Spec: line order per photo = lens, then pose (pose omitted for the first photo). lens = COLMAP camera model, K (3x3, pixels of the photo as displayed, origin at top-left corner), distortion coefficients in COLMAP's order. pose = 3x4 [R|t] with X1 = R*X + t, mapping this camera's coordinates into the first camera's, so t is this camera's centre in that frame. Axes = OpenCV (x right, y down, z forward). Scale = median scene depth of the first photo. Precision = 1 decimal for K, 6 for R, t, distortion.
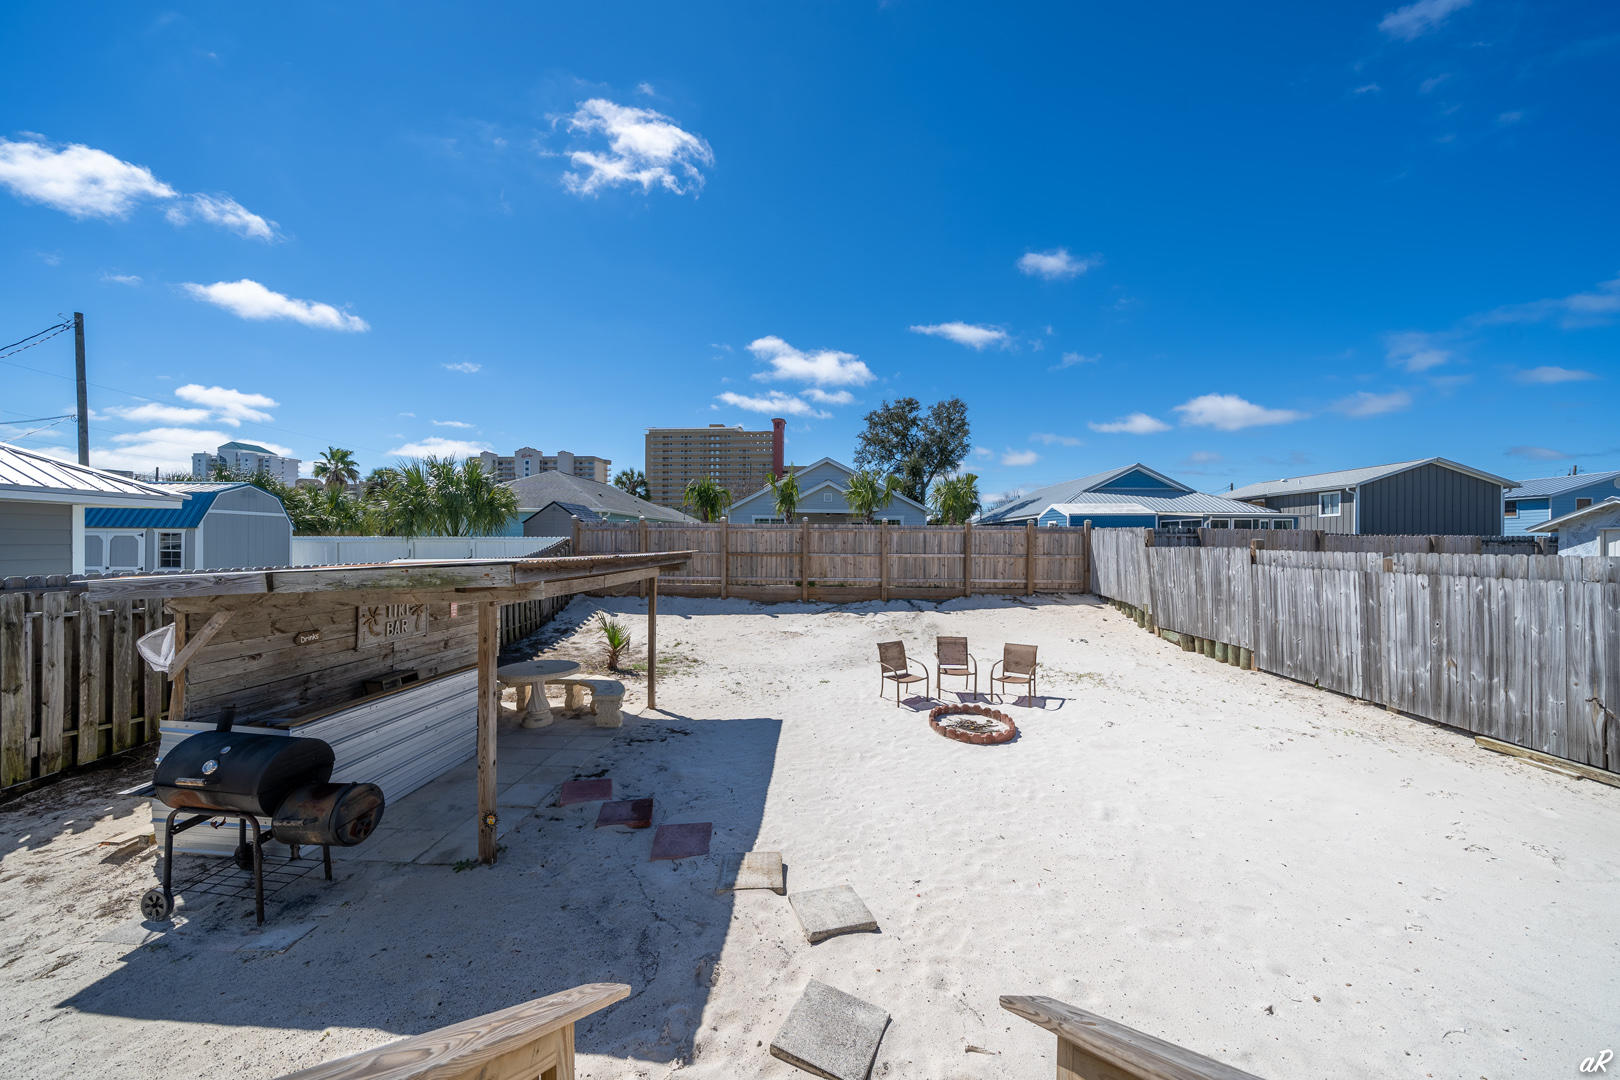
lens RADIAL K [[559.4, 0, 799.2], [0, 559.4, 539.6], [0, 0, 1]] dist [-0.004139, -0.000071]
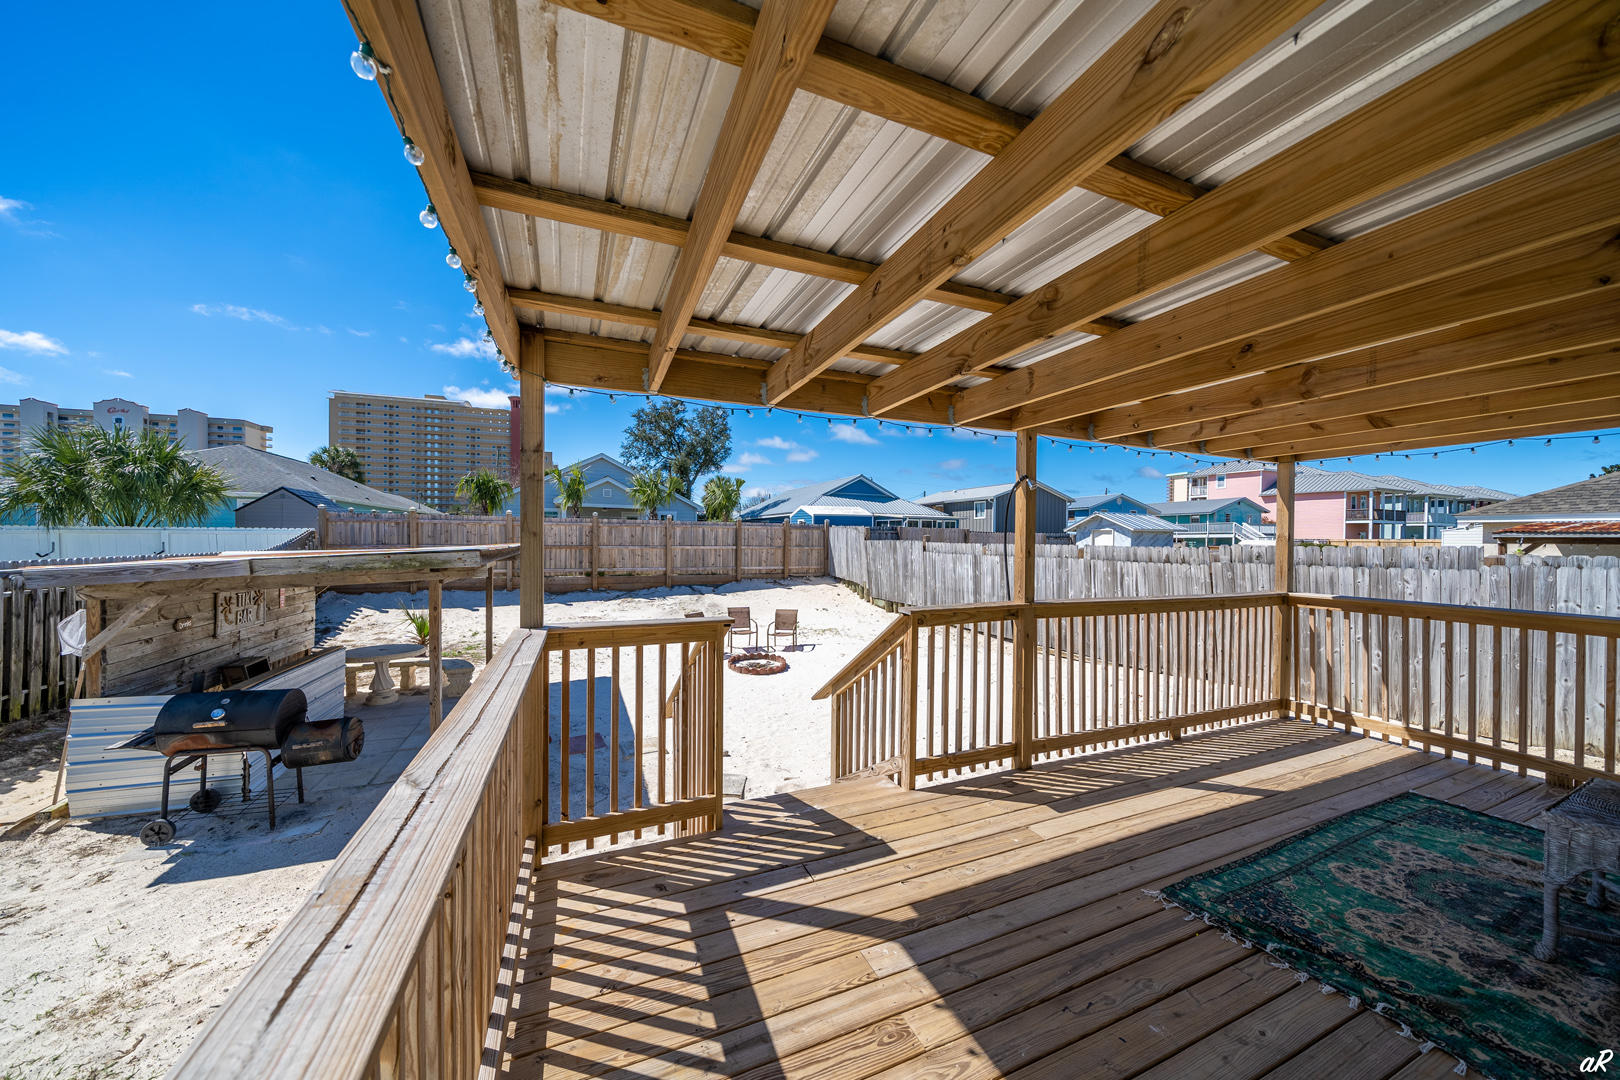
lens RADIAL K [[559.4, 0, 799.2], [0, 559.4, 539.6], [0, 0, 1]] dist [-0.004139, -0.000071]
pose [[0.907334, 0.001779, 0.420407, -0.087840], [-0.006721, 0.999925, 0.010274, -0.001305], [-0.420357, -0.012148, 0.907277, -0.150723]]
